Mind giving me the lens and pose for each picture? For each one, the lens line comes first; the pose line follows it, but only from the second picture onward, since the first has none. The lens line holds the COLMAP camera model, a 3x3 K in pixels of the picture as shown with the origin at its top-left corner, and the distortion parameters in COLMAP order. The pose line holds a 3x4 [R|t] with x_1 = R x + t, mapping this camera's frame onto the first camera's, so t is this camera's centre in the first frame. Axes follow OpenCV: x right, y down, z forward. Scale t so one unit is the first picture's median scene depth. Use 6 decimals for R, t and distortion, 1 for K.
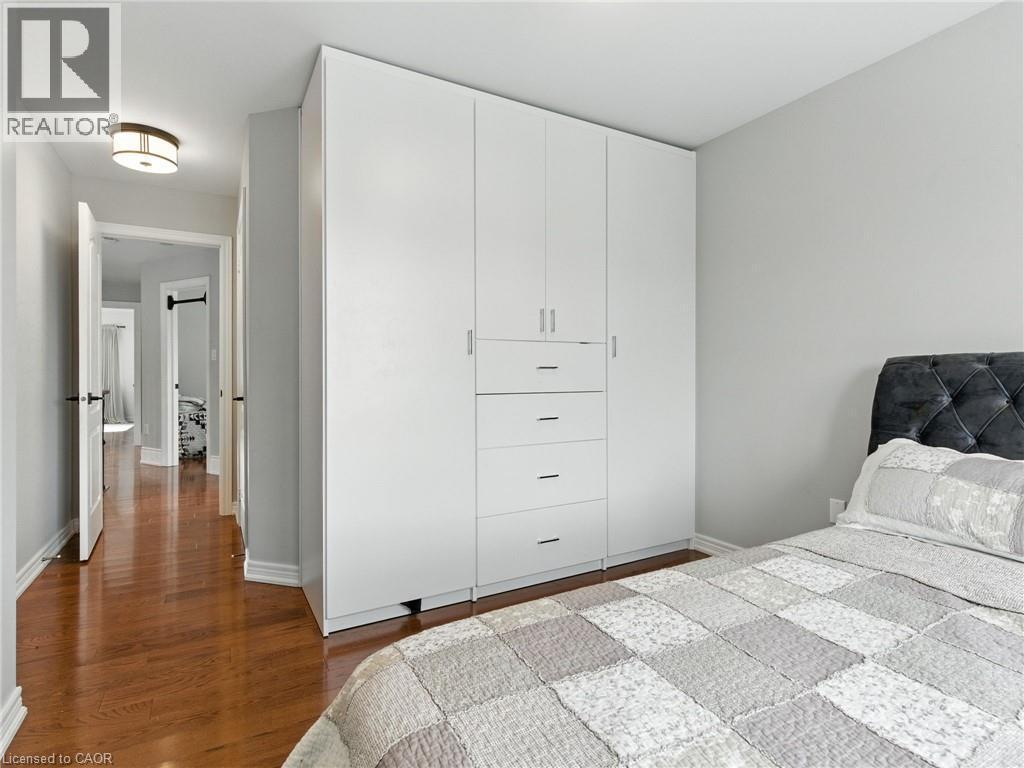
lens RADIAL K [[533.1, 0, 516.7], [0, 533.1, 372.4], [0, 0, 1]] dist [0.015539, -0.002825]
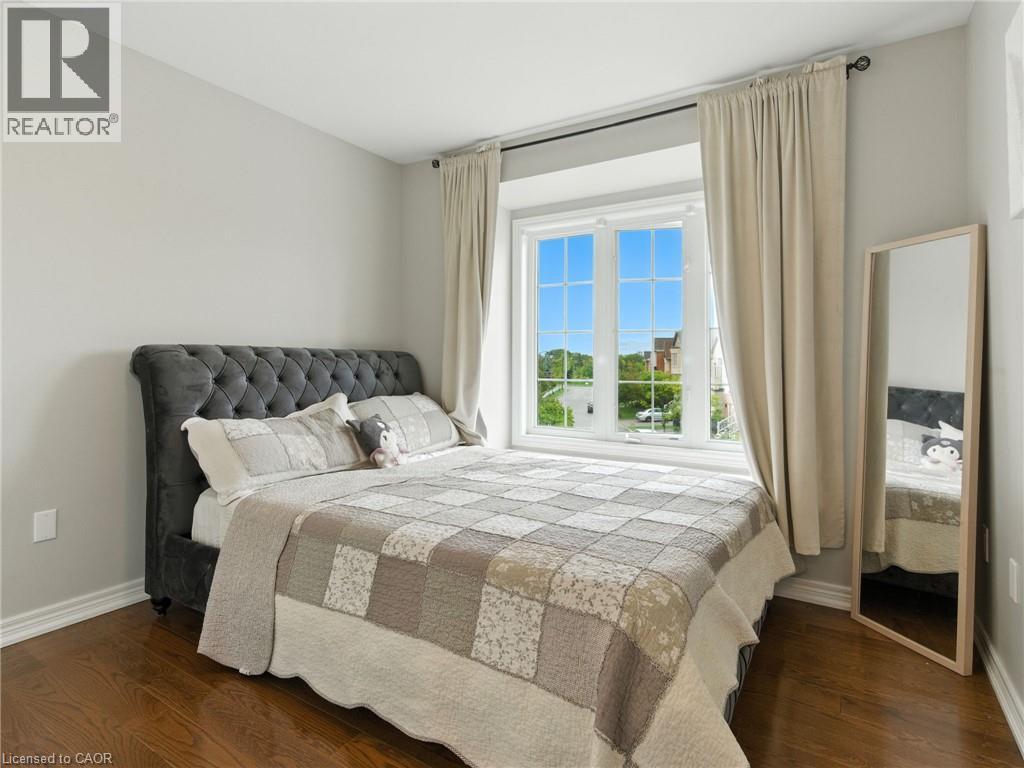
lens RADIAL K [[533.1, 0, 516.7], [0, 533.1, 372.4], [0, 0, 1]] dist [0.015539, -0.002825]
pose [[-0.484449, -0.010920, 0.874751, -0.752306], [-0.010435, 0.999923, 0.006704, 0.015557], [-0.874757, -0.005881, -0.484525, 1.182219]]
